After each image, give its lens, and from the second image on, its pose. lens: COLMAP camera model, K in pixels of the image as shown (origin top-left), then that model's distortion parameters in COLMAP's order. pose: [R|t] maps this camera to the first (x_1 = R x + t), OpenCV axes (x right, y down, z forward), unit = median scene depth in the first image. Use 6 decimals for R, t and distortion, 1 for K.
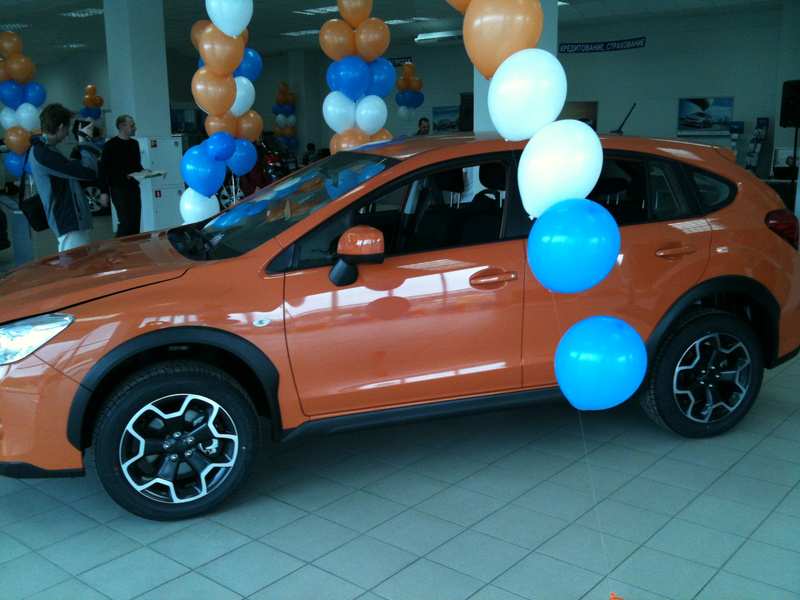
lens RADIAL K [[848.0, 0, 400.1], [0, 848.0, 312.6], [0, 0, 1]] dist [0.036278, -0.007200]
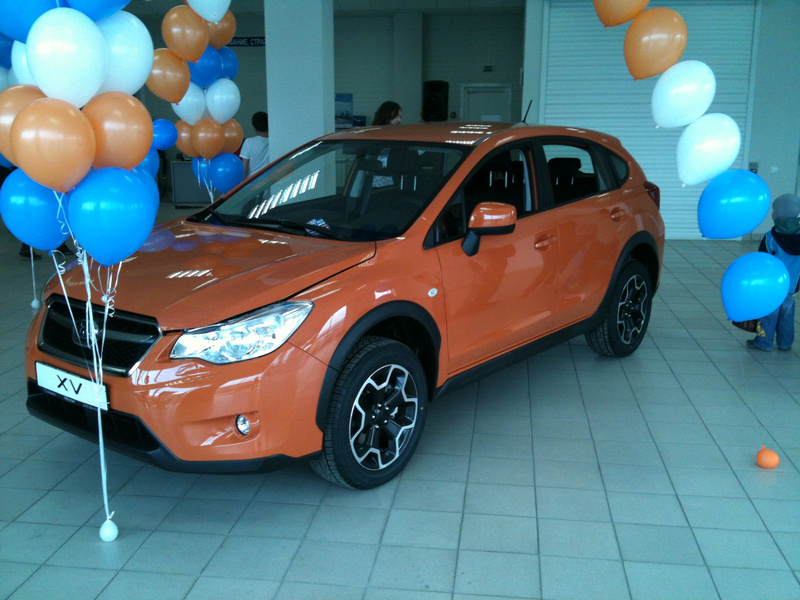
lens RADIAL K [[835.9, 0, 400.0], [0, 835.9, 300.0], [0, 0, 1]] dist [0.069220, 0.000660]
pose [[0.844814, -0.100259, 0.525583, -0.767834], [0.100868, 0.994518, 0.027578, -0.012978], [-0.525466, 0.029716, 0.850295, 0.088613]]
